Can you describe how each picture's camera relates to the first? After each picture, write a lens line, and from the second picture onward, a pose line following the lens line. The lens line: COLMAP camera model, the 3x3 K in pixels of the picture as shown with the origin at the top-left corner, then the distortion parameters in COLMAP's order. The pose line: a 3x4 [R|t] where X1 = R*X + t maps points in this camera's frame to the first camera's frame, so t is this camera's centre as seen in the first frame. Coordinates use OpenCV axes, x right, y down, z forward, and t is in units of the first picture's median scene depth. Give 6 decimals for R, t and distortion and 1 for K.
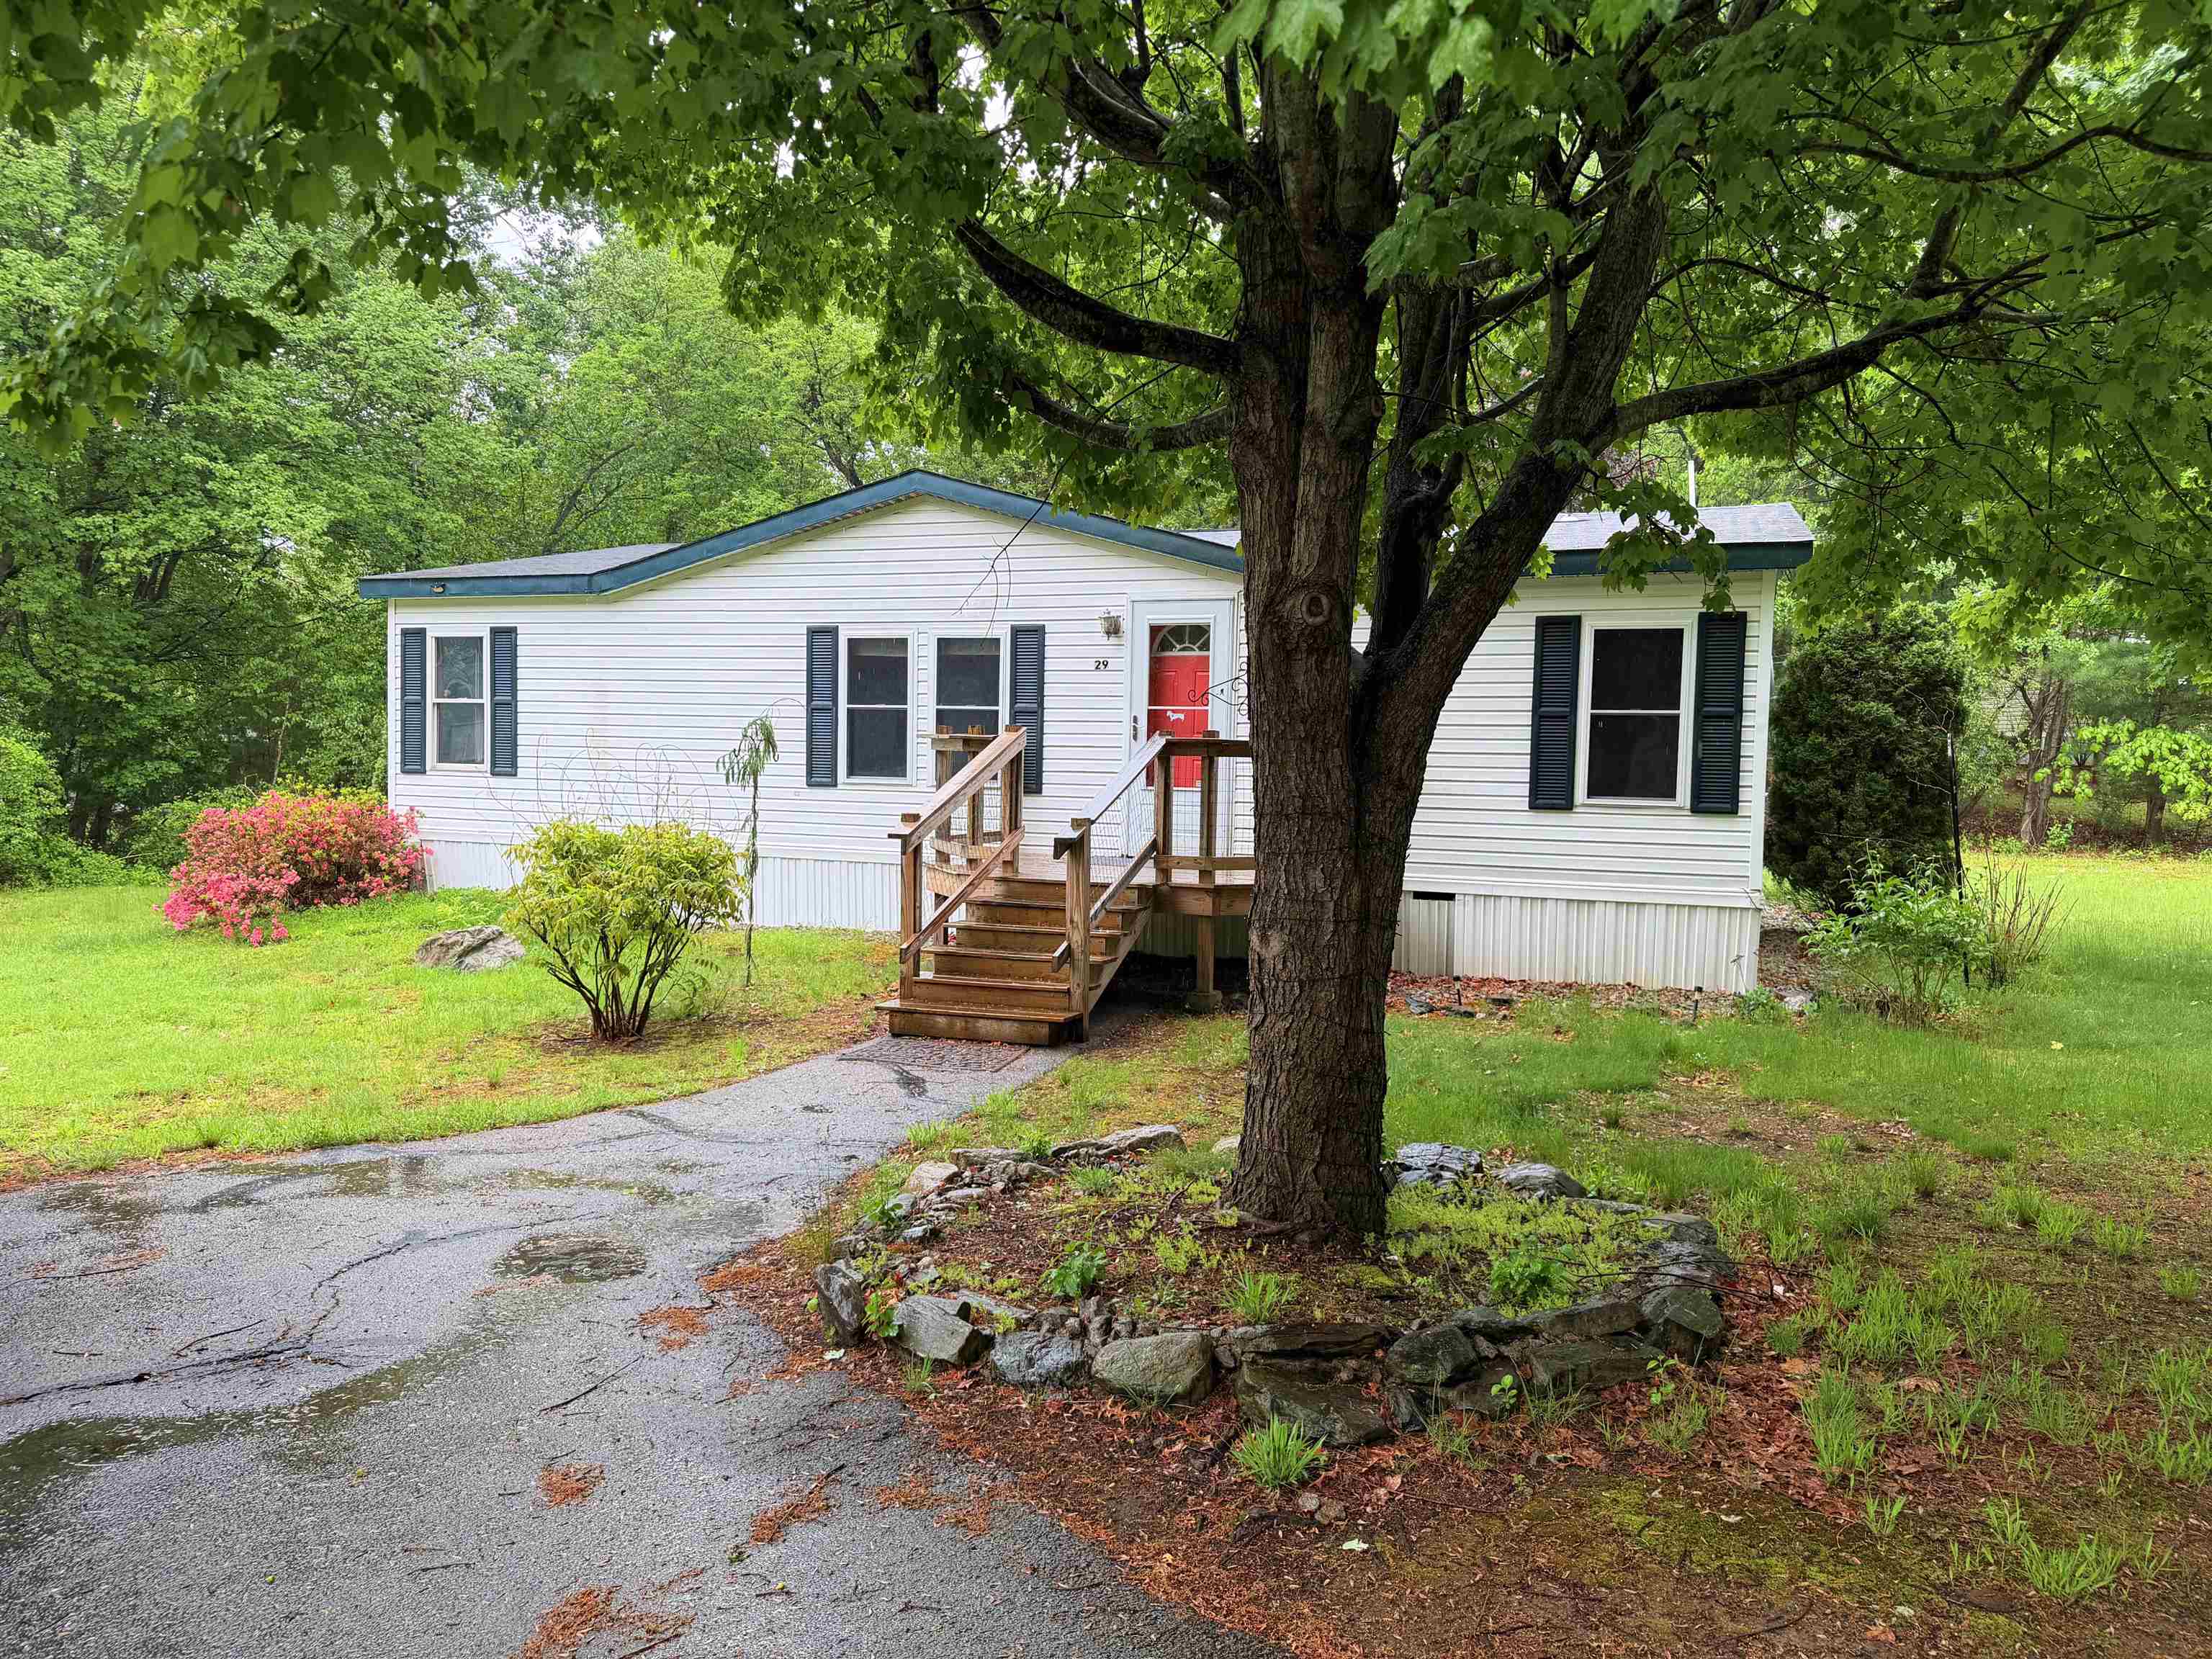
lens RADIAL K [[1719.6, 0, 1098.8], [0, 1719.6, 827.7], [0, 0, 1]] dist [0.066722, -0.031173]
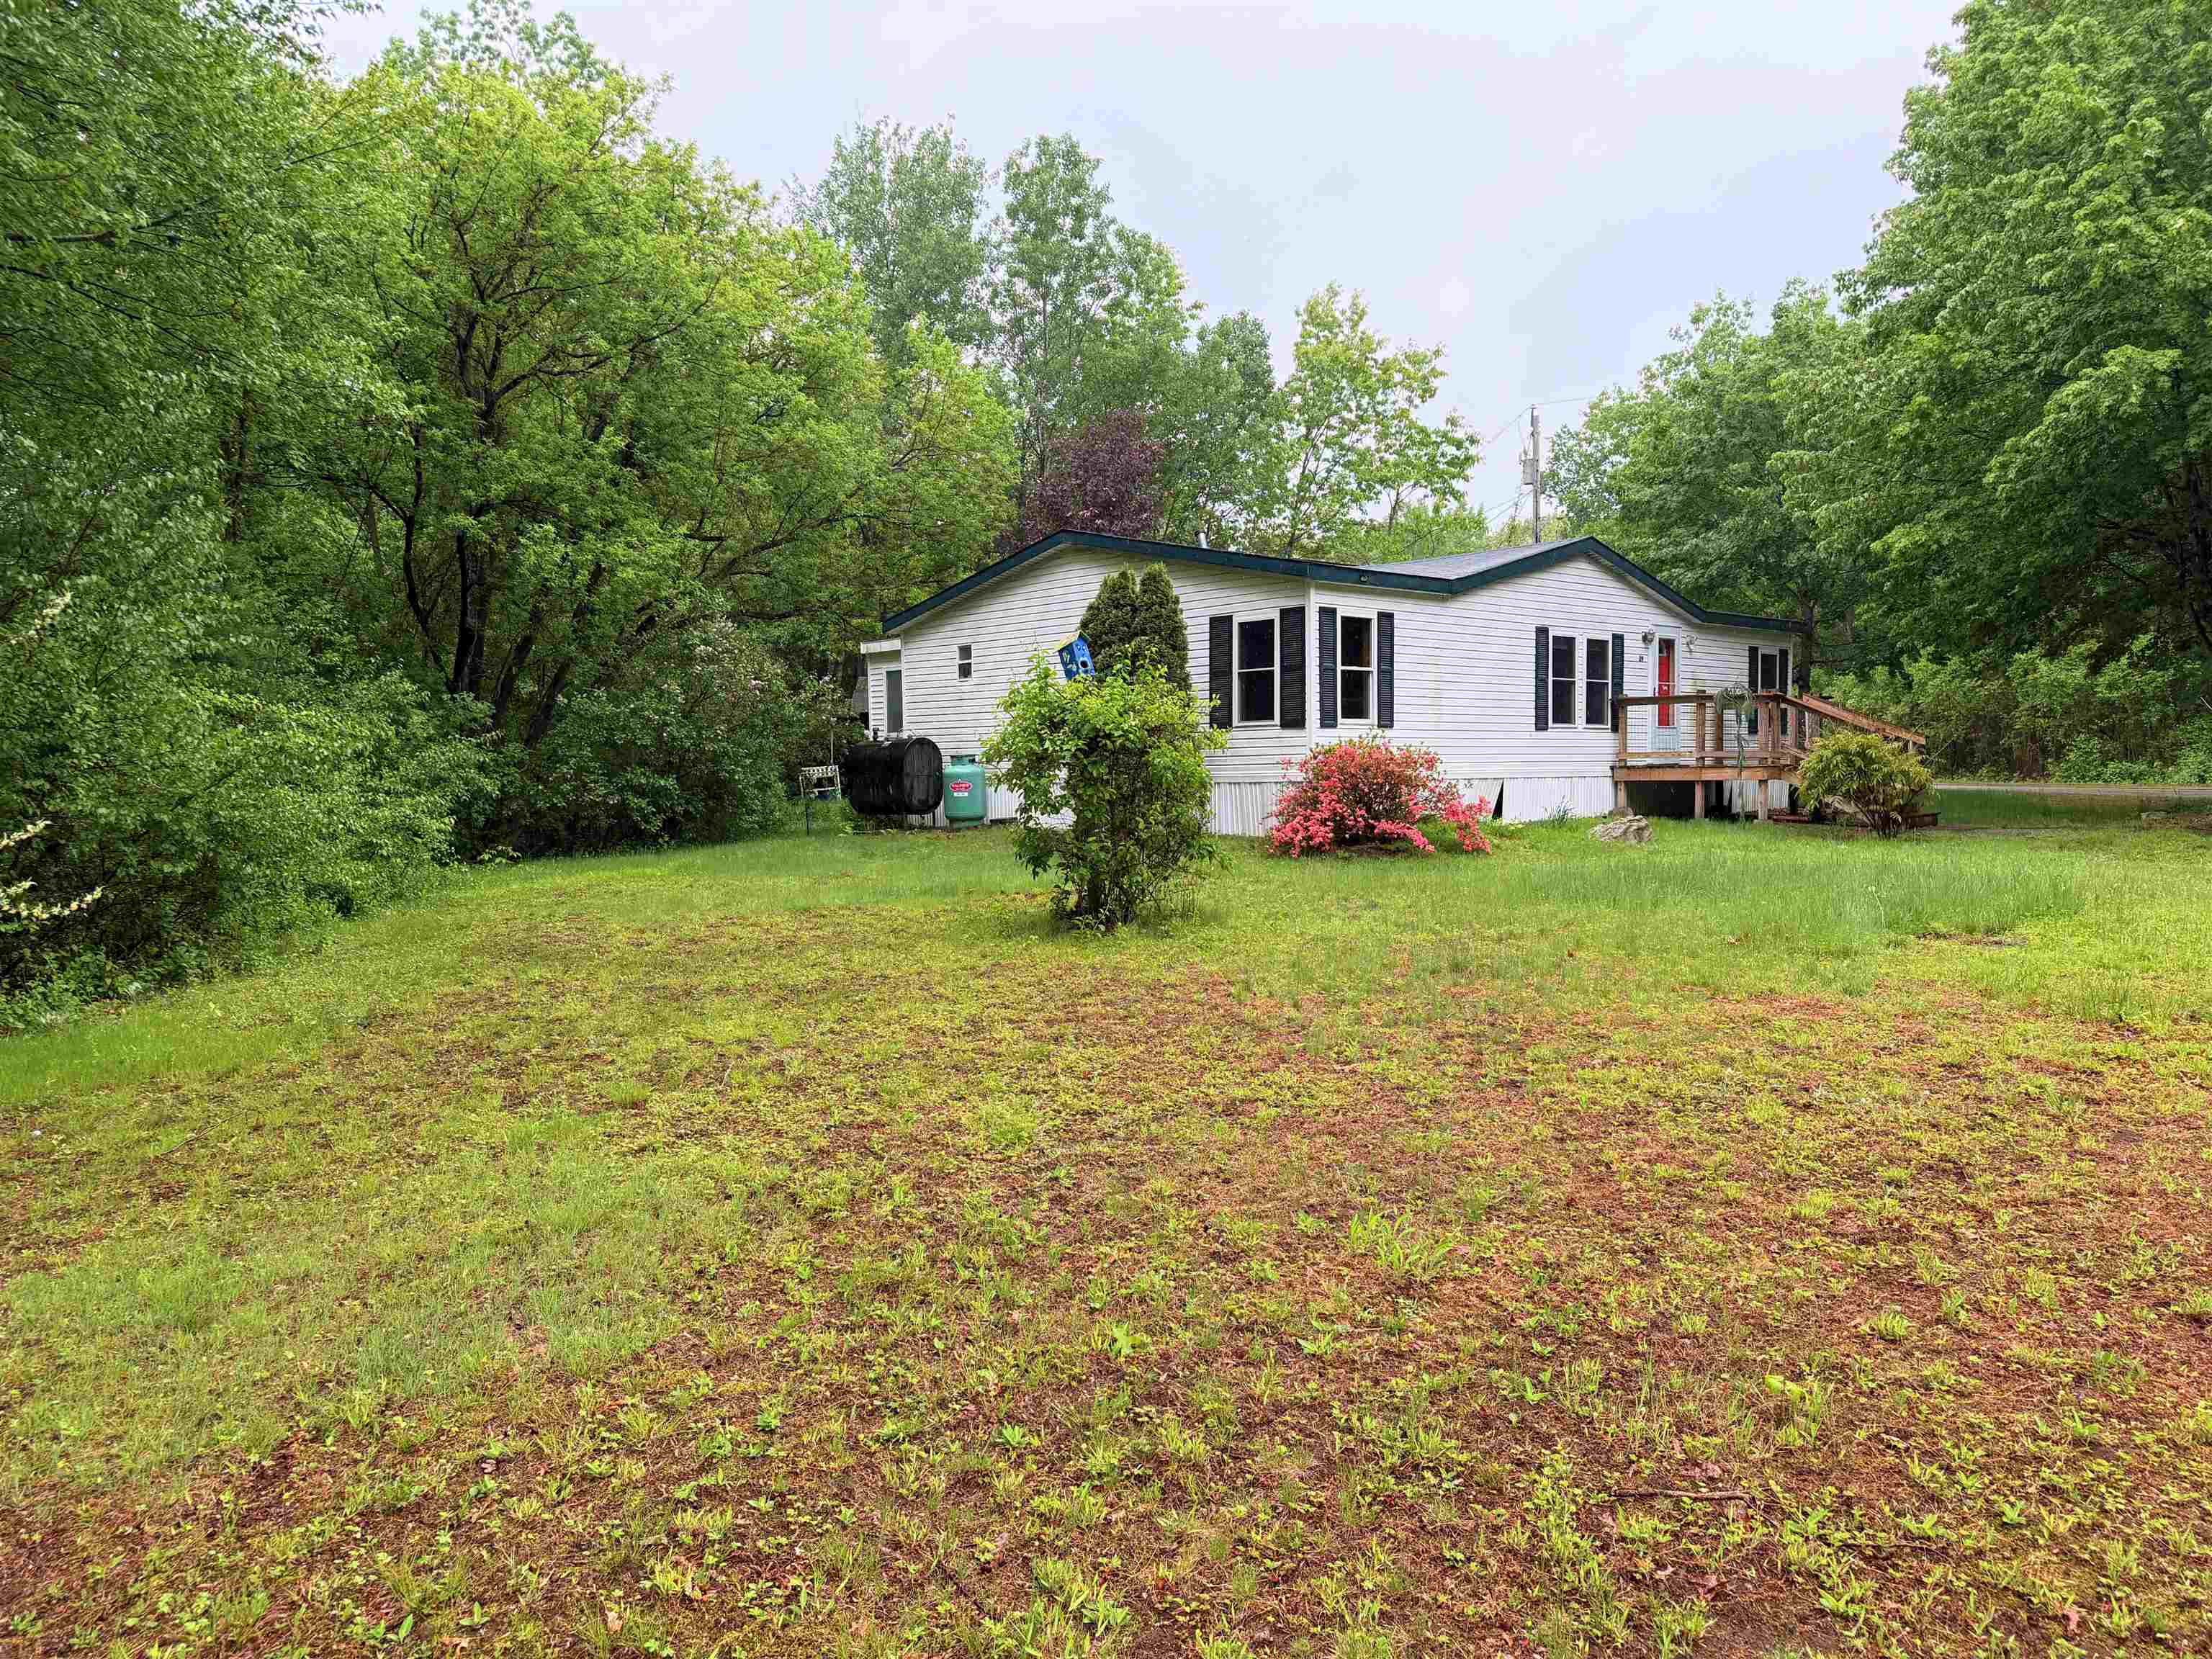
lens RADIAL K [[1719.6, 0, 1106.6], [0, 1719.6, 828.2], [0, 0, 1]] dist [0.066722, -0.031173]
pose [[0.404738, -0.077890, 0.911109, -1.885697], [0.017841, 0.996849, 0.077294, -0.068345], [-0.914258, -0.015029, 0.404853, 0.781297]]
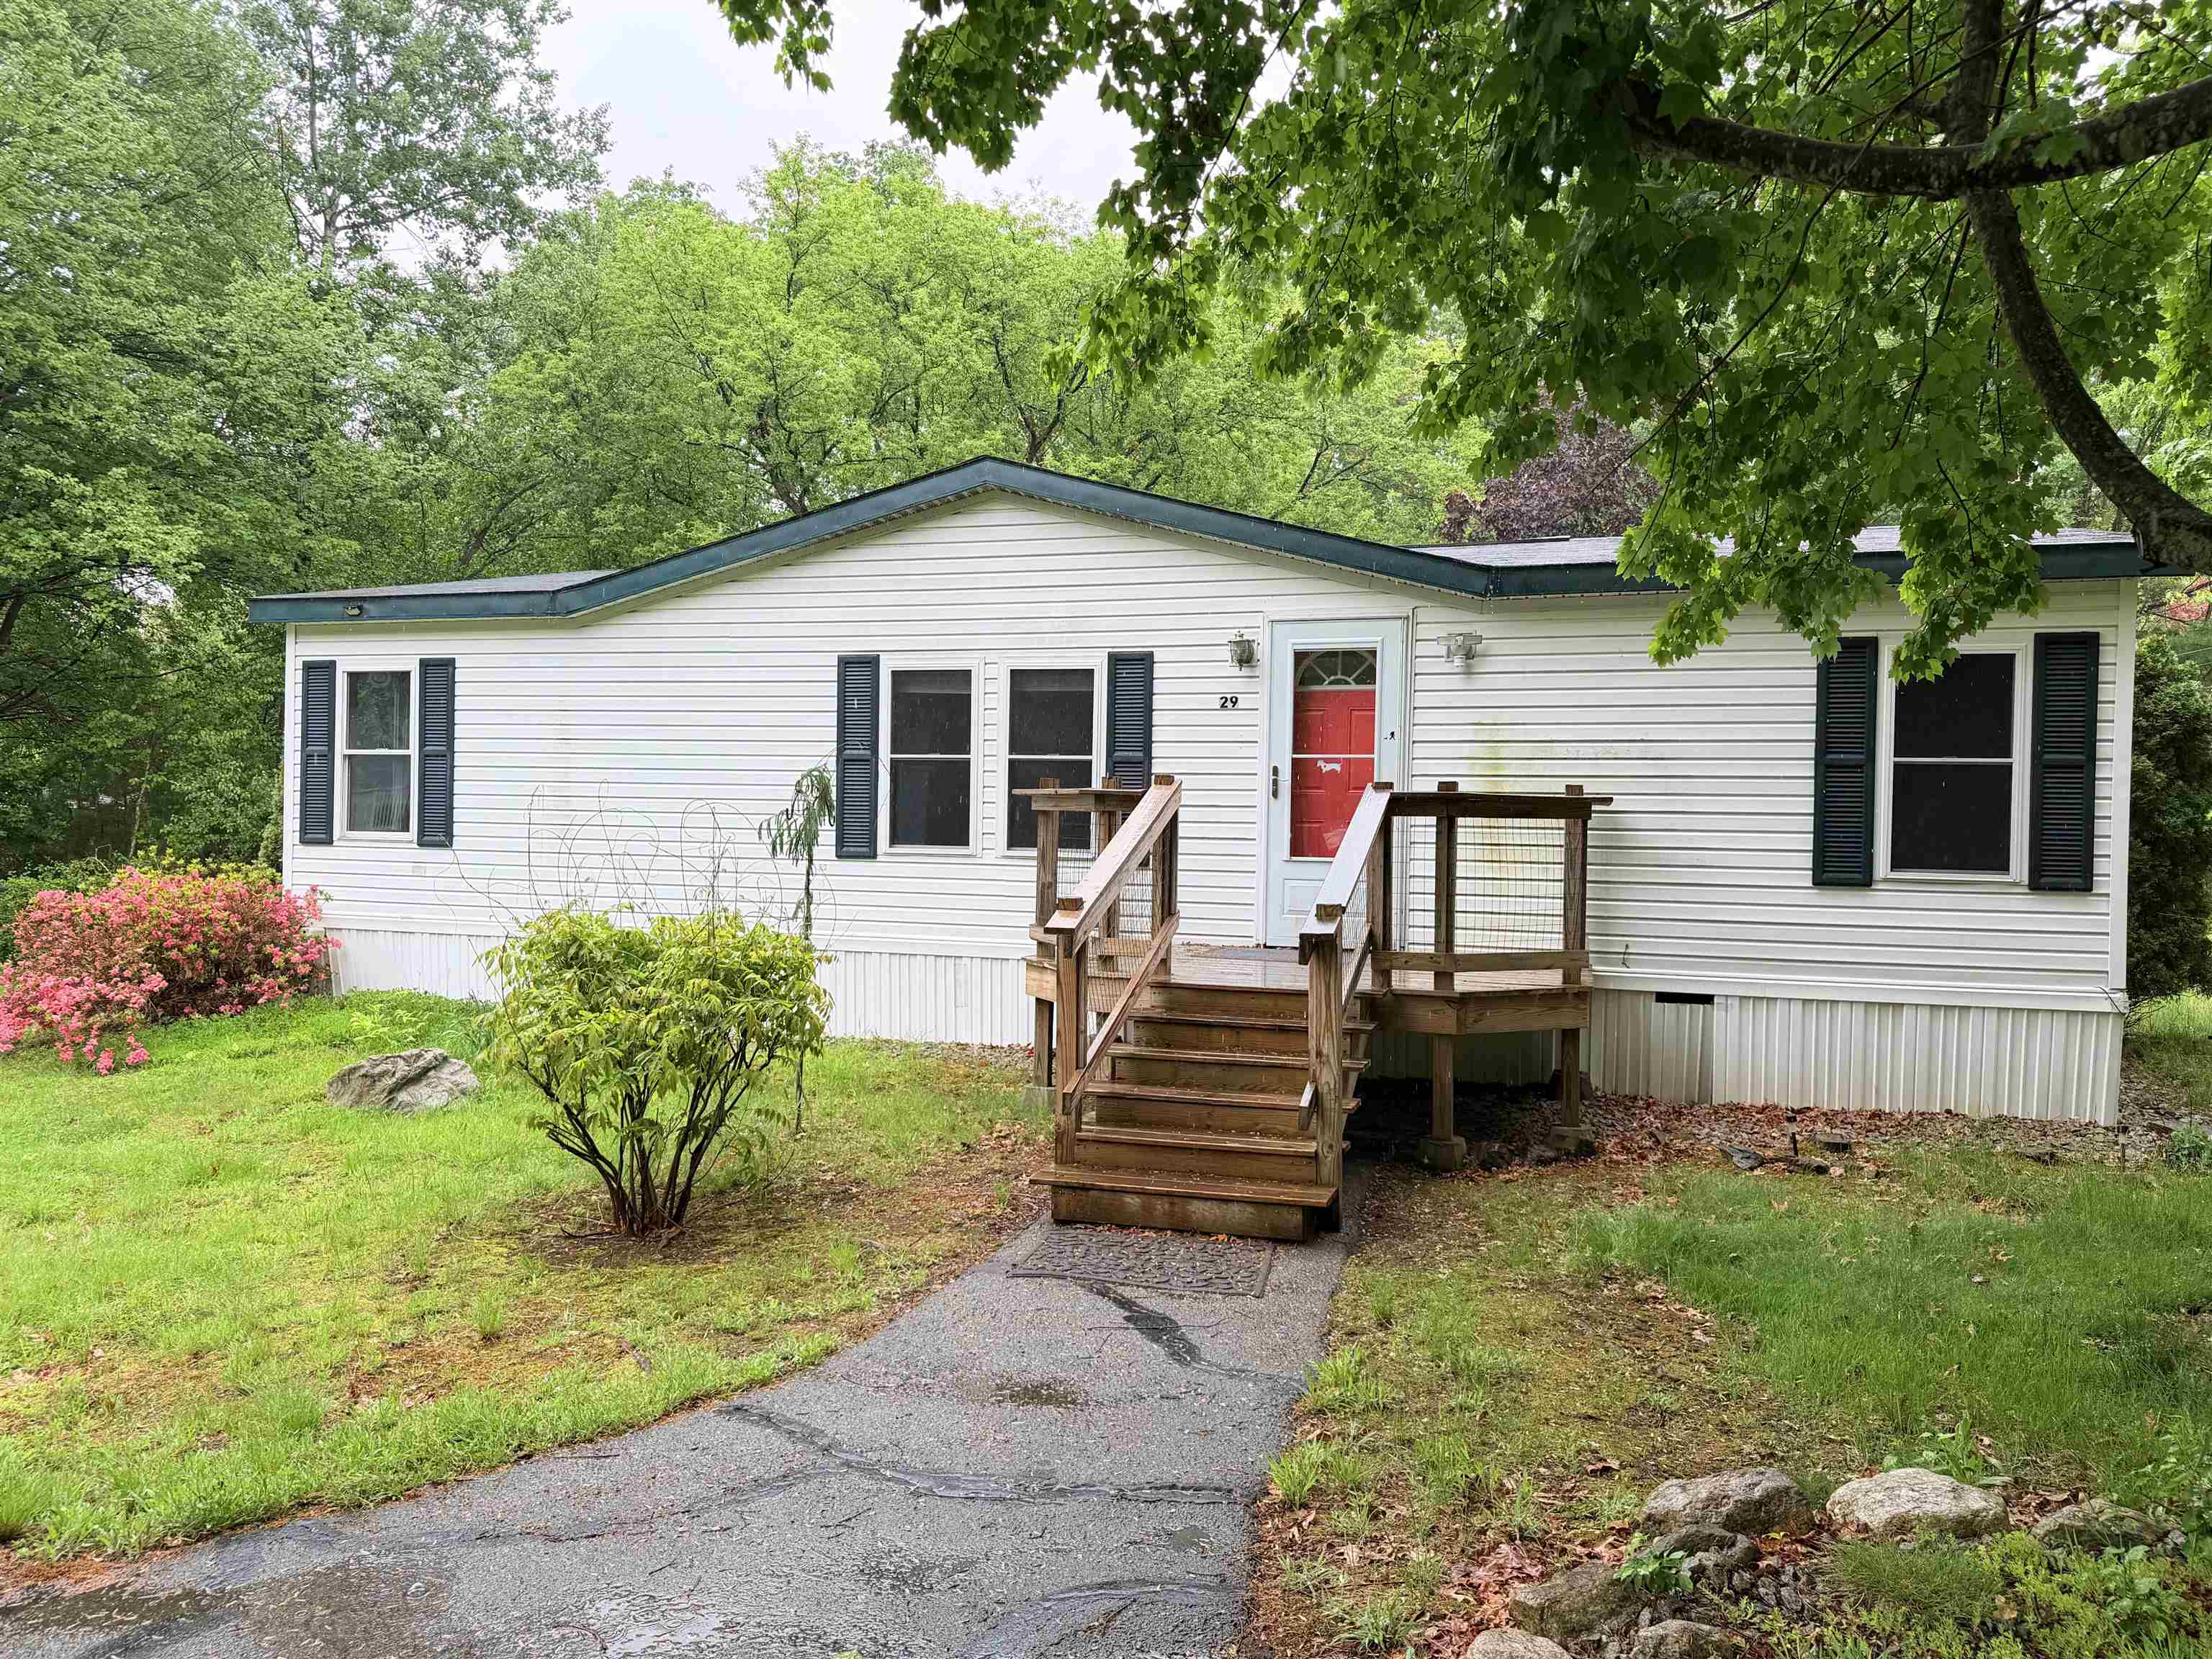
lens RADIAL K [[1719.6, 0, 1107.3], [0, 1719.6, 833.9], [0, 0, 1]] dist [0.066722, -0.031173]
pose [[0.997672, -0.003287, 0.068118, -0.108193], [0.005632, 0.999397, -0.034258, -0.008240], [-0.067965, 0.034562, 0.997089, 0.224315]]
